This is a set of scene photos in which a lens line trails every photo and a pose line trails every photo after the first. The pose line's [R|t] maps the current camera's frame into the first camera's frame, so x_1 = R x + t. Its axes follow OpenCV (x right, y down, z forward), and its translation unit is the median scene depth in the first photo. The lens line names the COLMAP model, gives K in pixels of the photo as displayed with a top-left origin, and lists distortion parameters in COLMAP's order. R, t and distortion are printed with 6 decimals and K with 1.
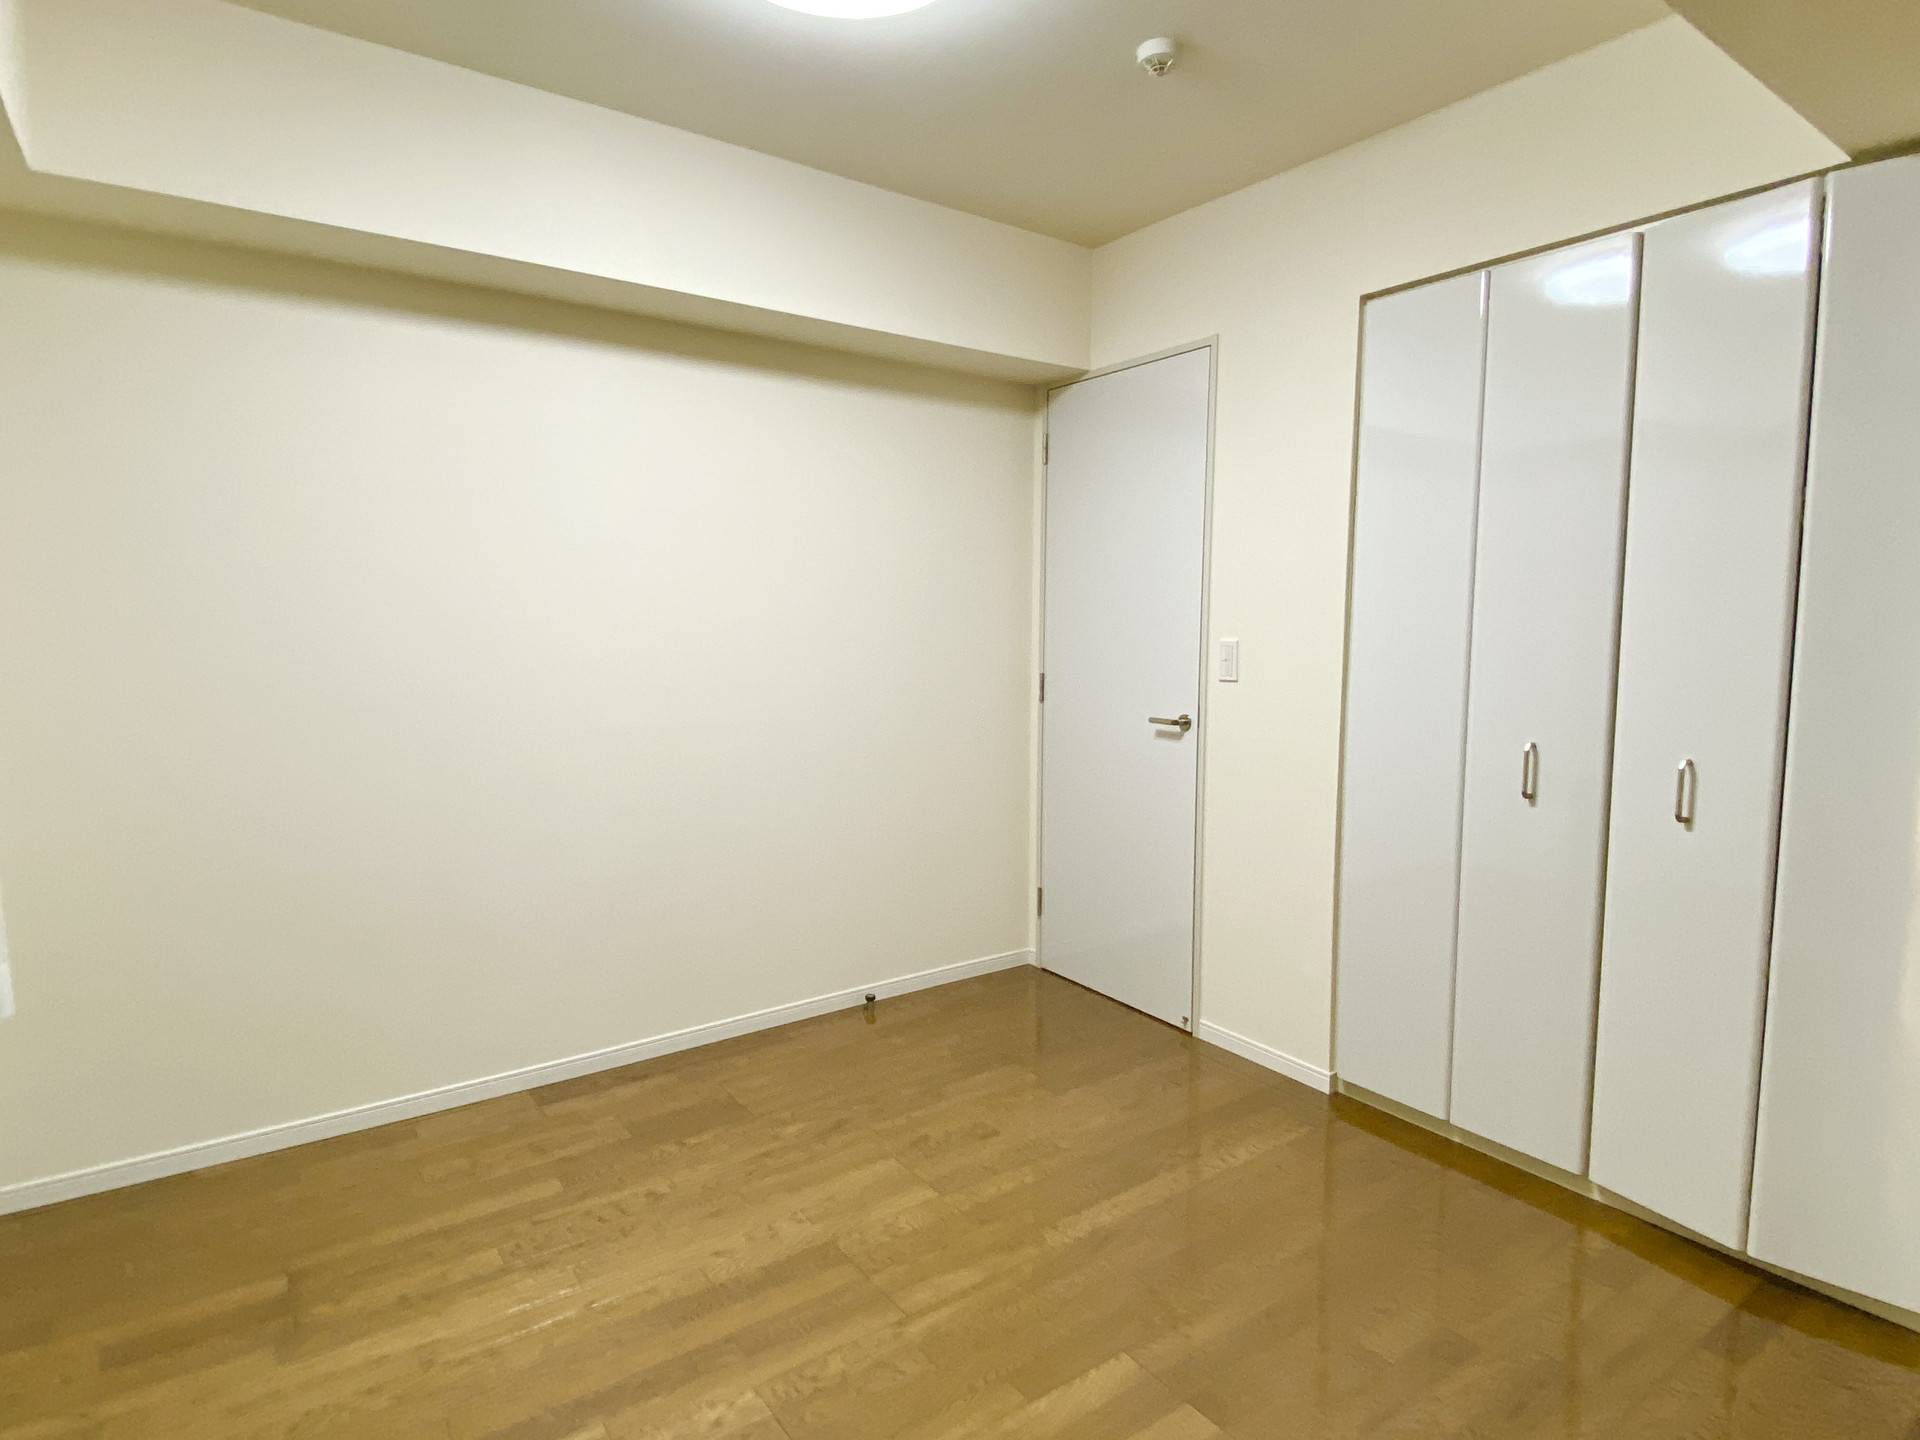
lens RADIAL K [[1036.7, 0, 966.3], [0, 1036.7, 718.7], [0, 0, 1]] dist [0.004735, -0.004046]
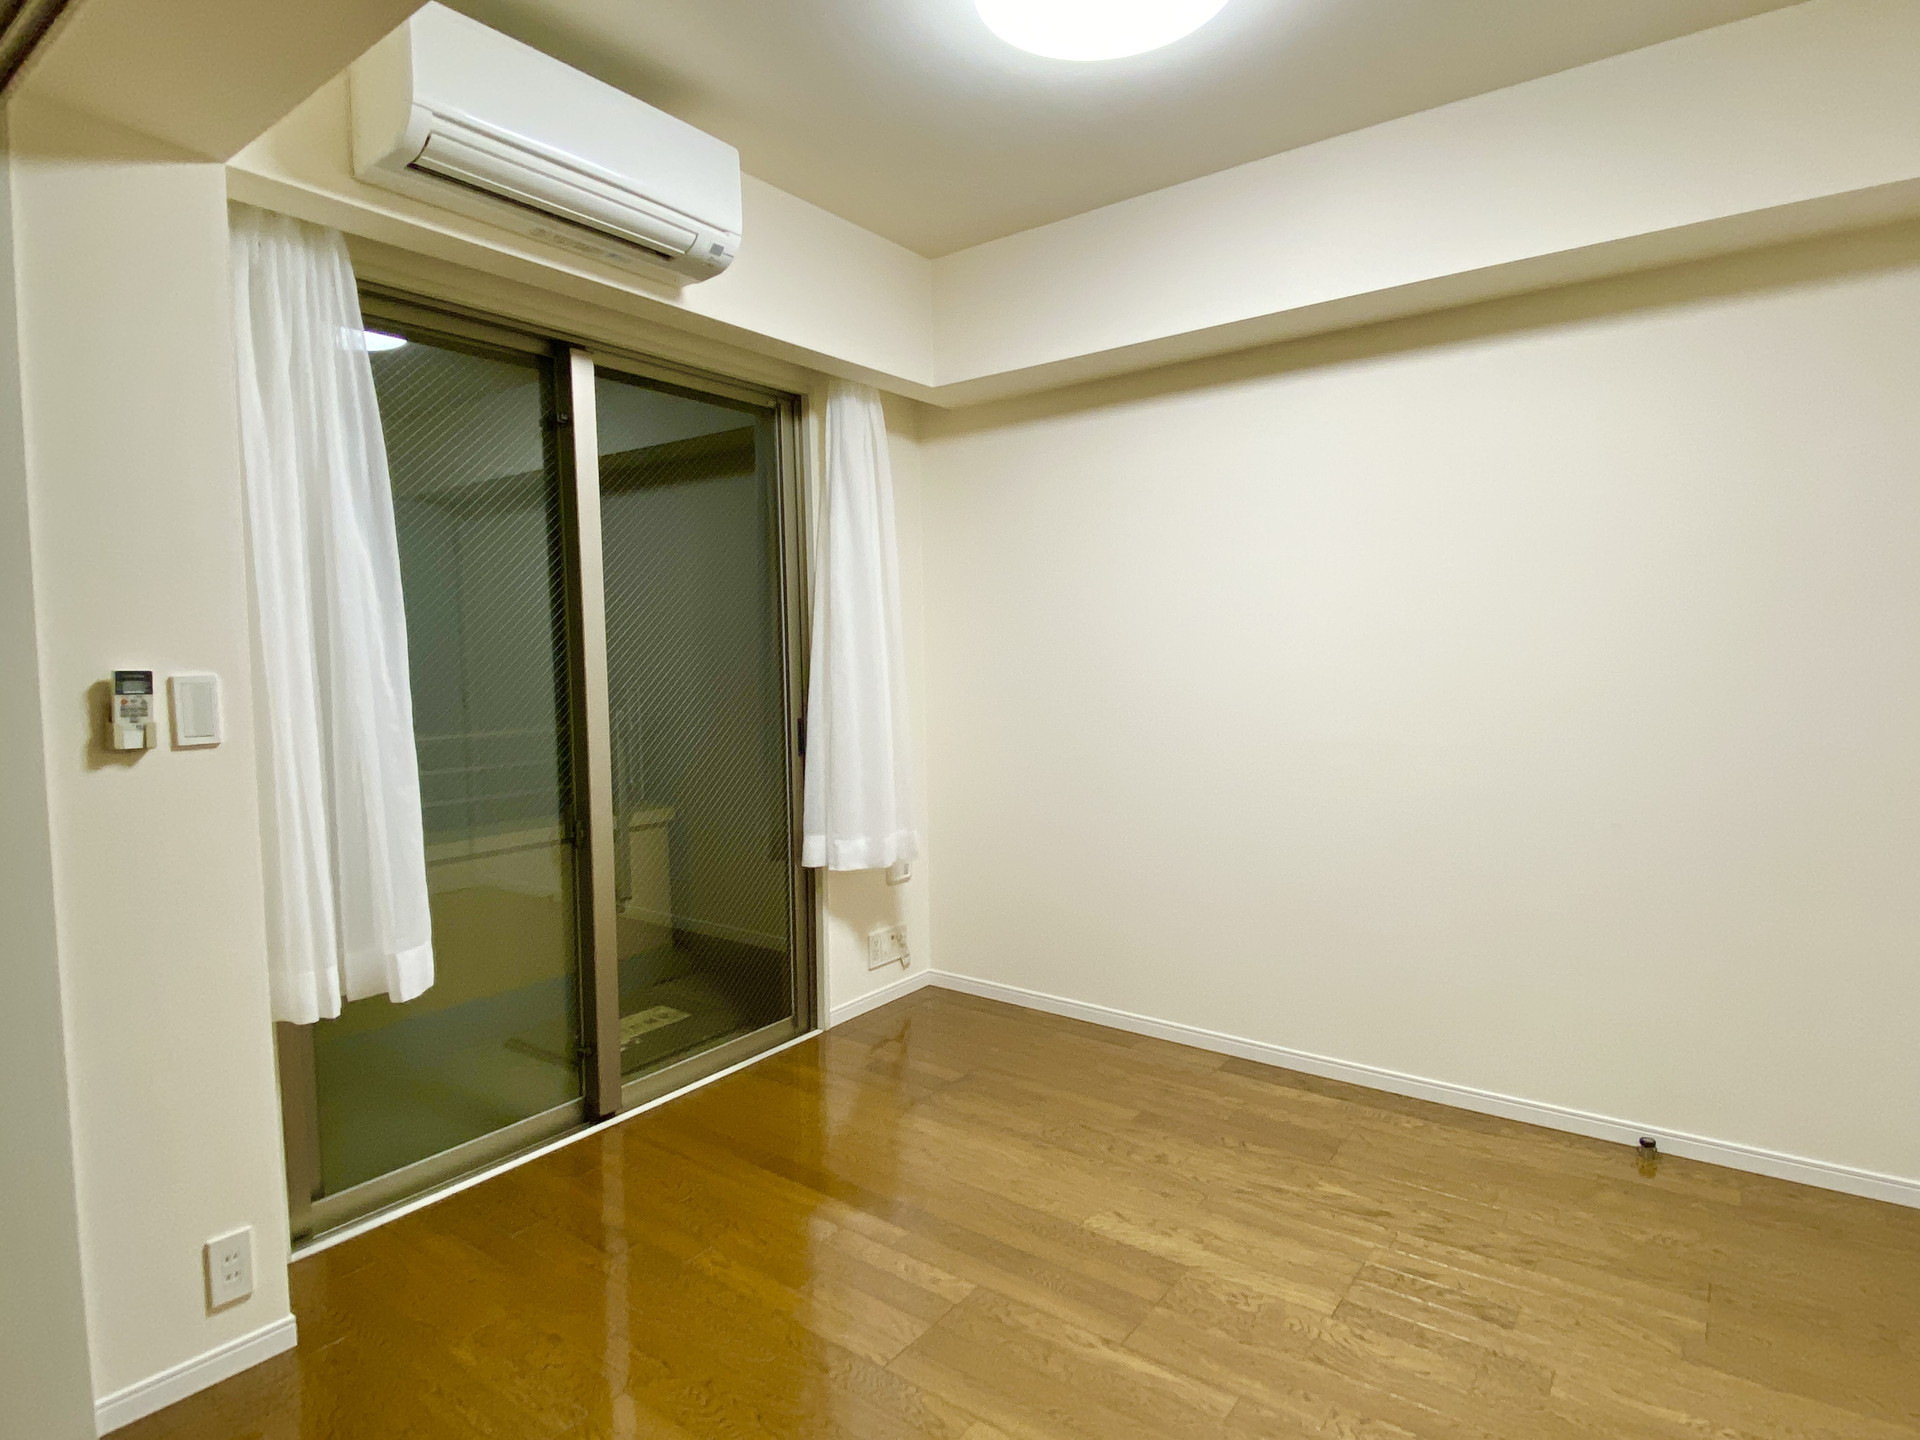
lens RADIAL K [[1036.7, 0, 961.3], [0, 1036.7, 730.4], [0, 0, 1]] dist [0.004735, -0.004046]
pose [[0.308310, 0.061742, -0.949280, 0.488495], [-0.078743, 0.996123, 0.039214, -0.012807], [0.948021, 0.062659, 0.311977, 0.325967]]
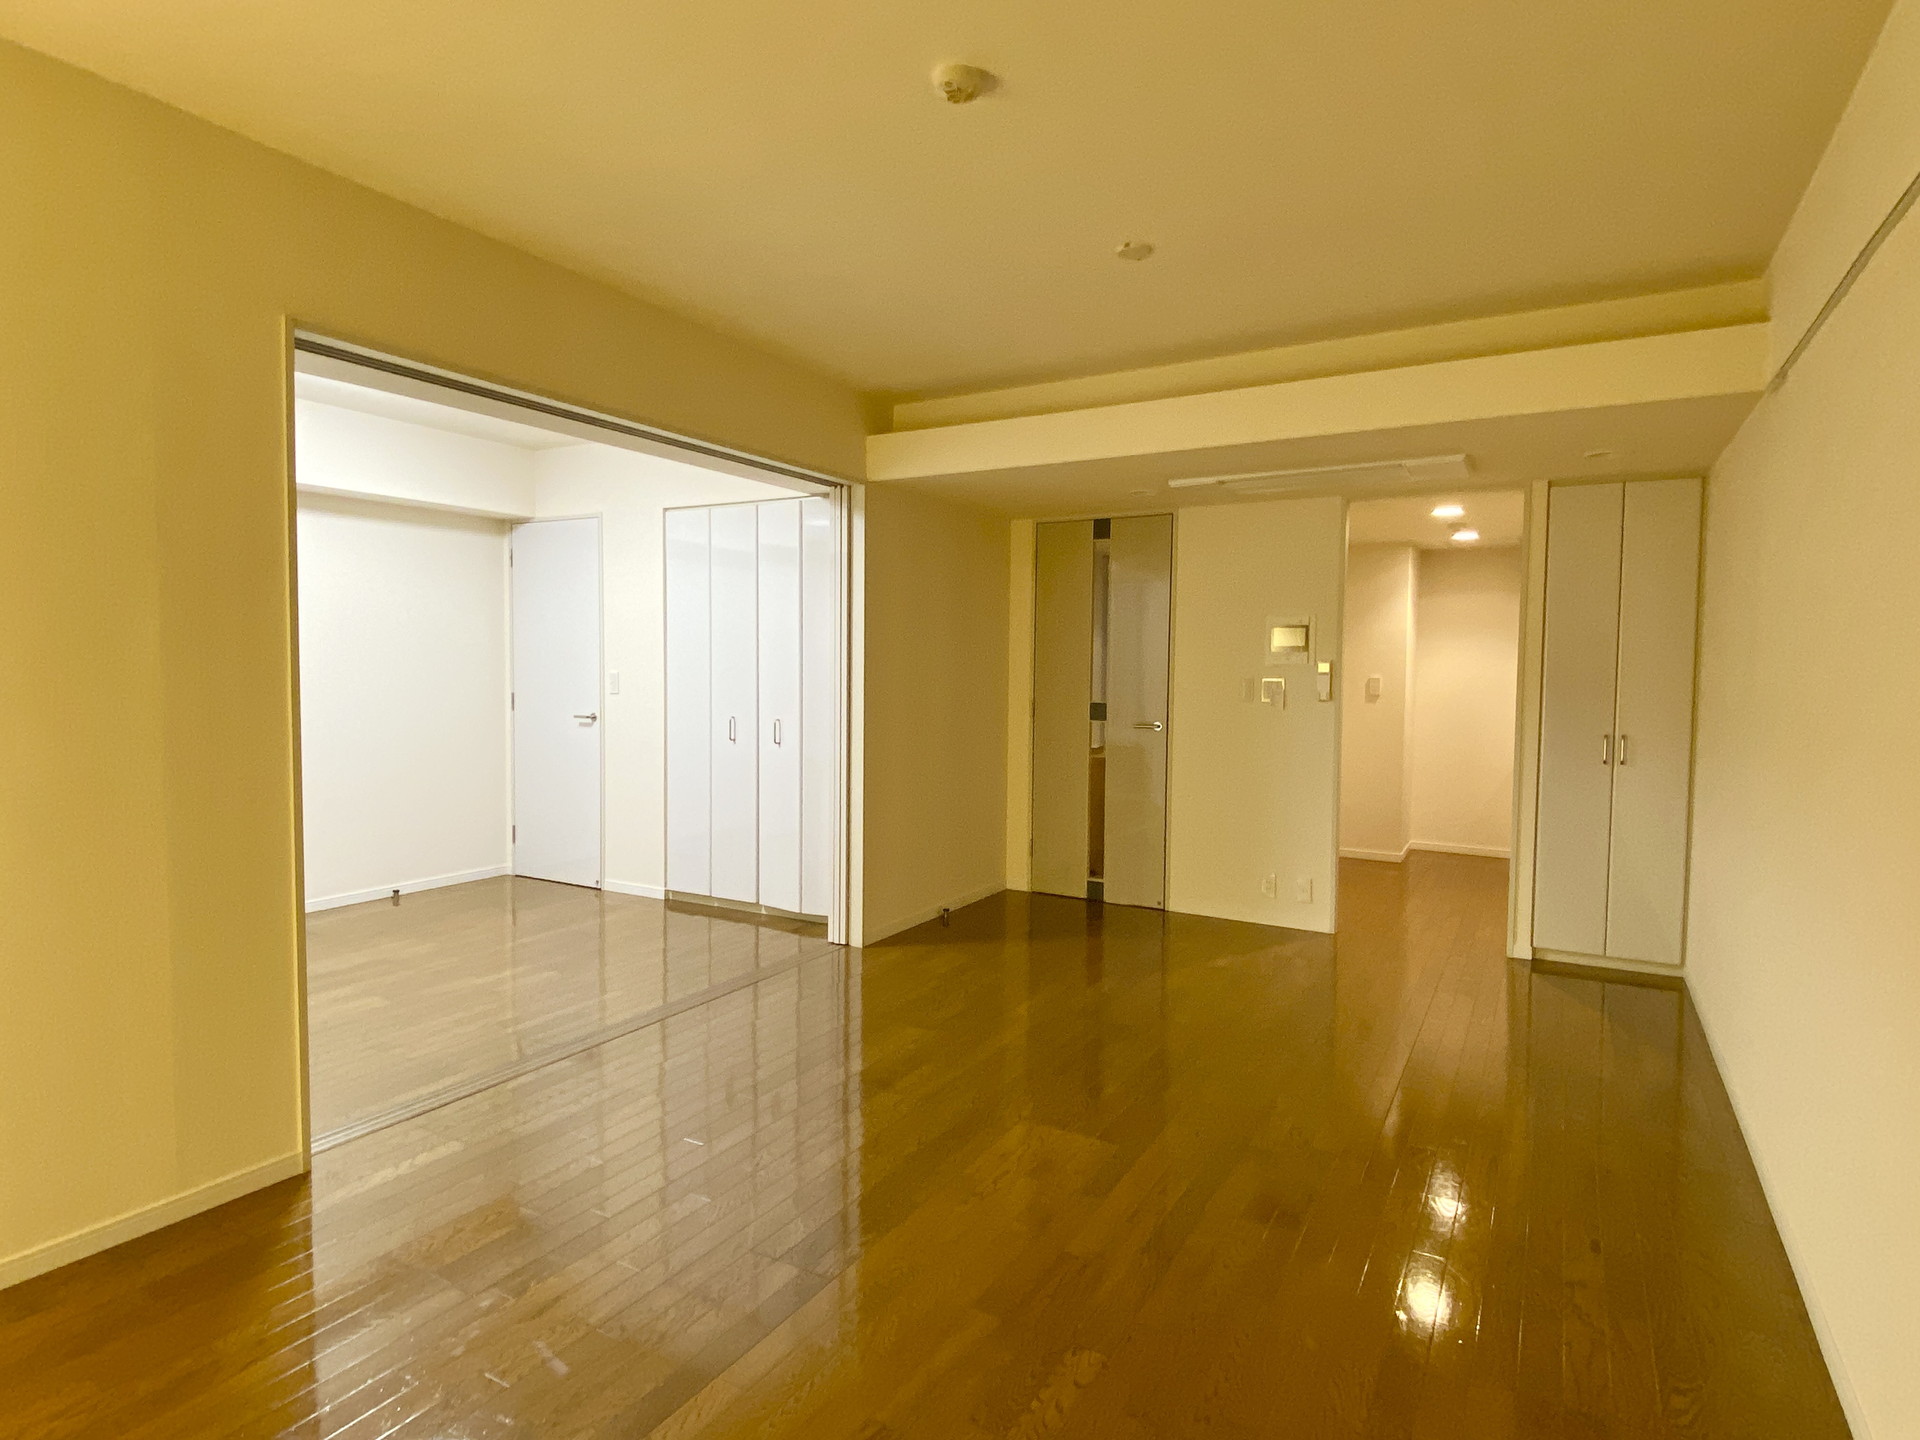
lens RADIAL K [[1036.7, 0, 972.6], [0, 1036.7, 720.6], [0, 0, 1]] dist [0.004735, -0.004046]
pose [[0.903146, -0.015005, 0.429071, 0.032426], [0.030957, 0.999064, -0.030221, 0.089103], [-0.428216, 0.040577, 0.902765, -0.964012]]
